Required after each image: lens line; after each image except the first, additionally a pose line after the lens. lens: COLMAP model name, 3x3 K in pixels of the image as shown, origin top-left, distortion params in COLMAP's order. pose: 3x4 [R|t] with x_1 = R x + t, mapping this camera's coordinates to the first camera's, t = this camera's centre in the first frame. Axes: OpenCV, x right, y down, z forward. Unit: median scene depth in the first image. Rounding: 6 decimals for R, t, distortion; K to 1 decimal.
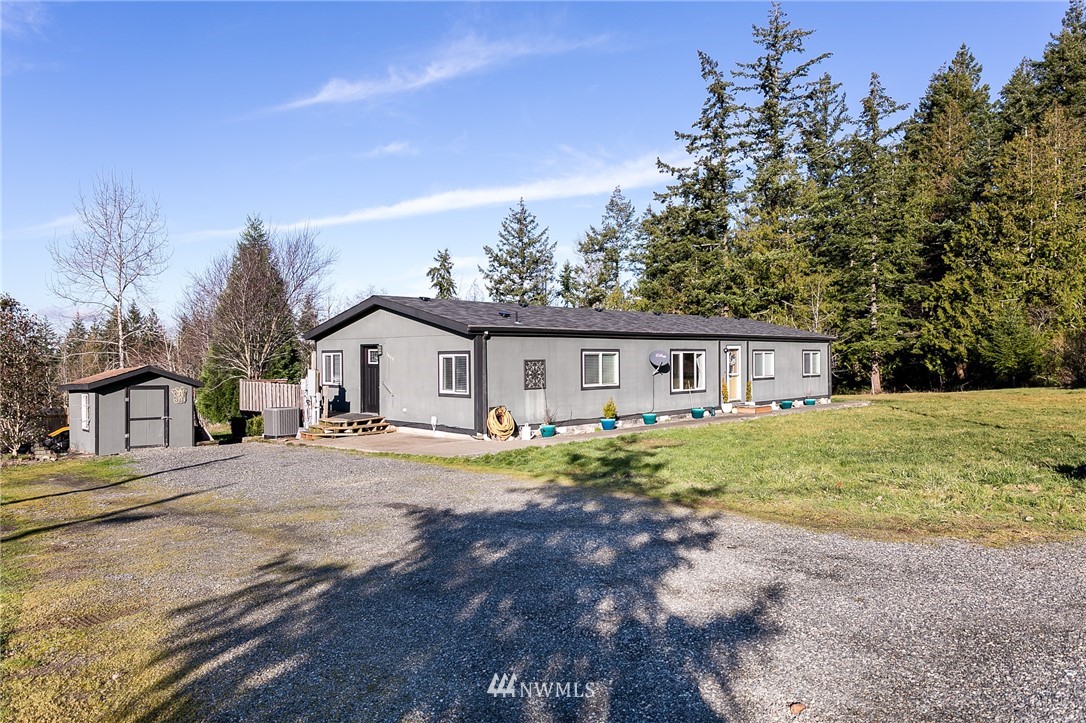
lens RADIAL K [[724.0, 0, 543.0], [0, 724.0, 361.5], [0, 0, 1]] dist [0.000264, 0.000948]
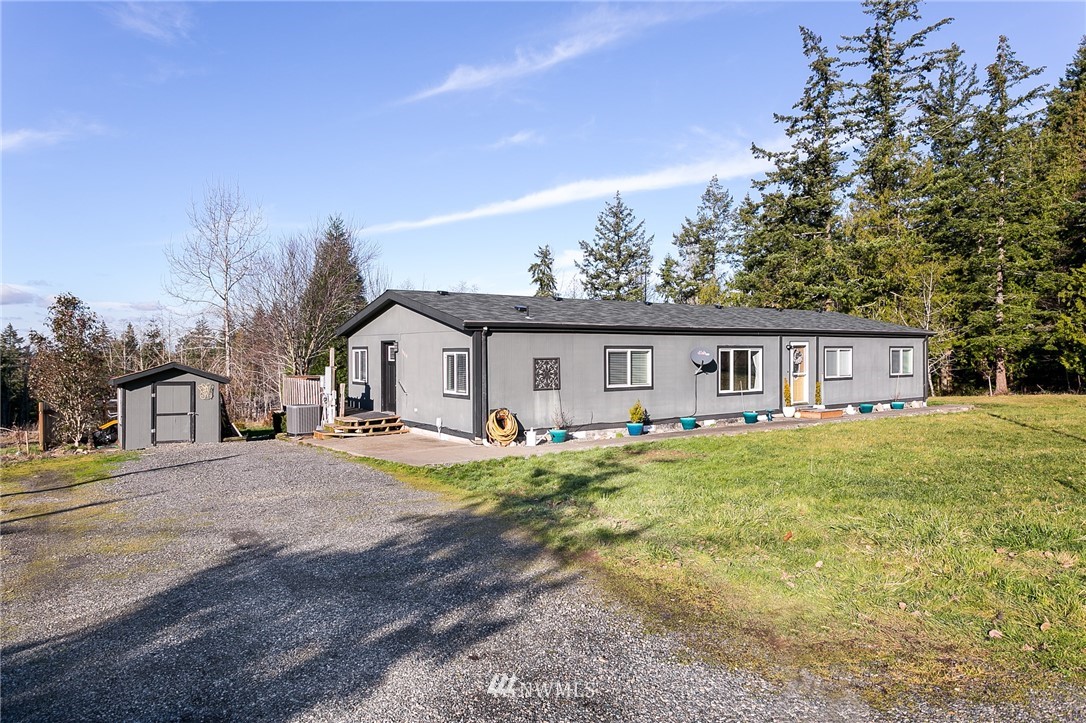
lens RADIAL K [[705.8, 0, 543.0], [0, 705.8, 361.5], [0, 0, 1]] dist [0.000847, -0.000636]
pose [[0.985586, 0.005107, -0.169100, 0.049836], [-0.003675, 0.999955, 0.008782, -0.002118], [0.169137, -0.008034, 0.985560, 0.044190]]
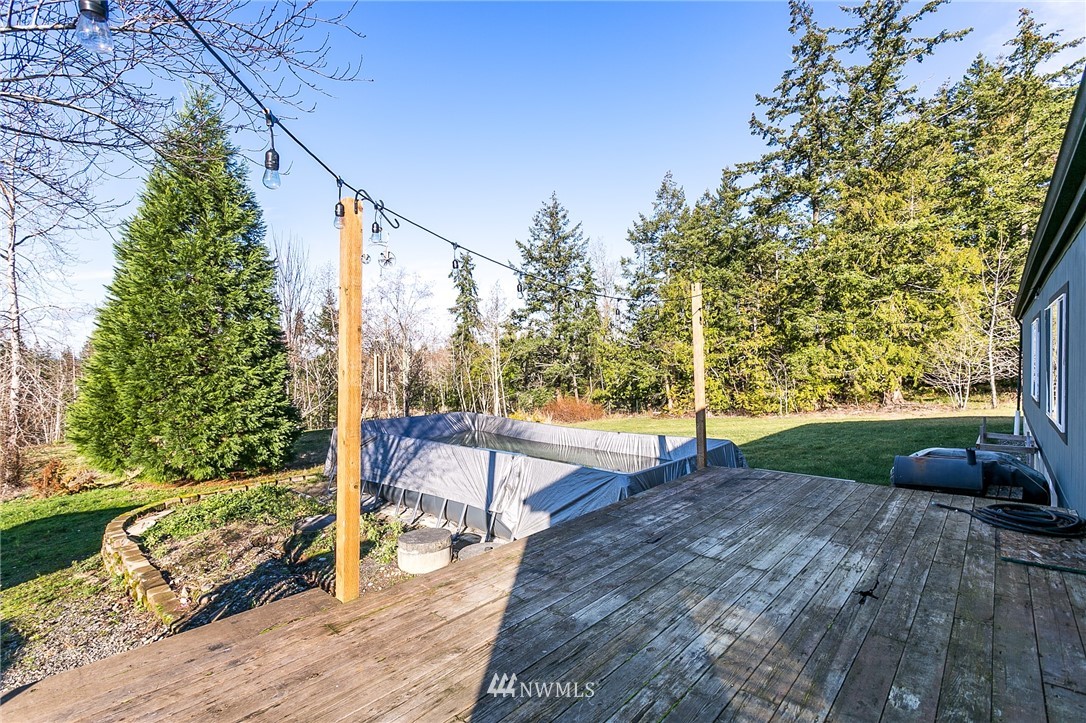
lens RADIAL K [[495.3, 0, 543.0], [0, 495.3, 361.5], [0, 0, 1]] dist [0.020458, -0.000036]
pose [[0.997177, 0.004485, 0.074952, -0.137423], [-0.004380, 0.999989, -0.001562, 0.005715], [-0.074958, 0.001229, 0.997186, 0.491503]]
